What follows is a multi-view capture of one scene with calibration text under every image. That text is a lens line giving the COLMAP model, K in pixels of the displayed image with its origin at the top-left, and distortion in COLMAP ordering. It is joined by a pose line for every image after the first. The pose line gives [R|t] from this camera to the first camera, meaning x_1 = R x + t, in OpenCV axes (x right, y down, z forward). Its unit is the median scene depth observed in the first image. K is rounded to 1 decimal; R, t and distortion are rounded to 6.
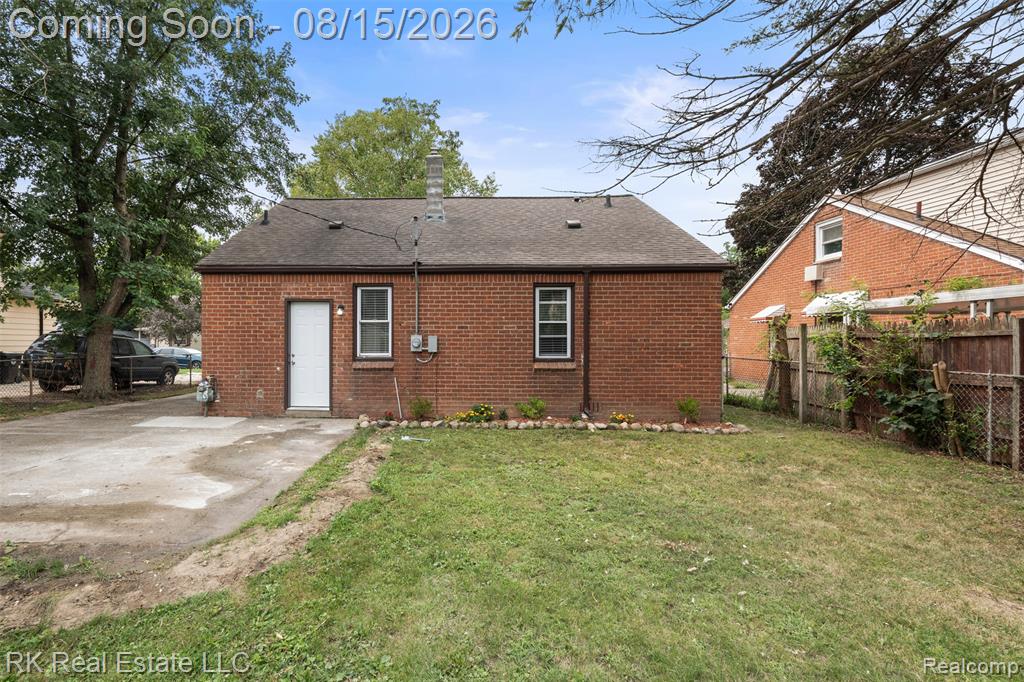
lens RADIAL K [[446.6, 0, 459.0], [0, 446.6, 343.8], [0, 0, 1]] dist [-0.000206, -0.000008]
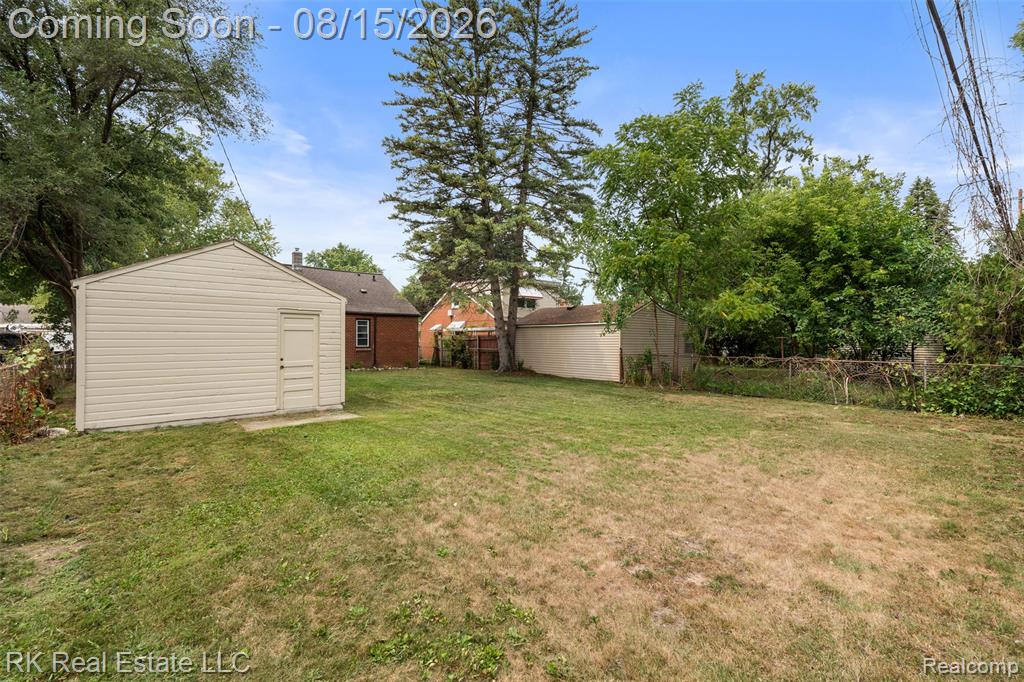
lens RADIAL K [[452.4, 0, 512.0], [0, 452.4, 341.0], [0, 0, 1]] dist [0.000547, 0.000409]
pose [[0.736591, 0.001720, 0.676336, -0.963228], [0.001868, 0.999988, -0.004578, 0.012844], [-0.676336, 0.004635, 0.736579, -1.598742]]
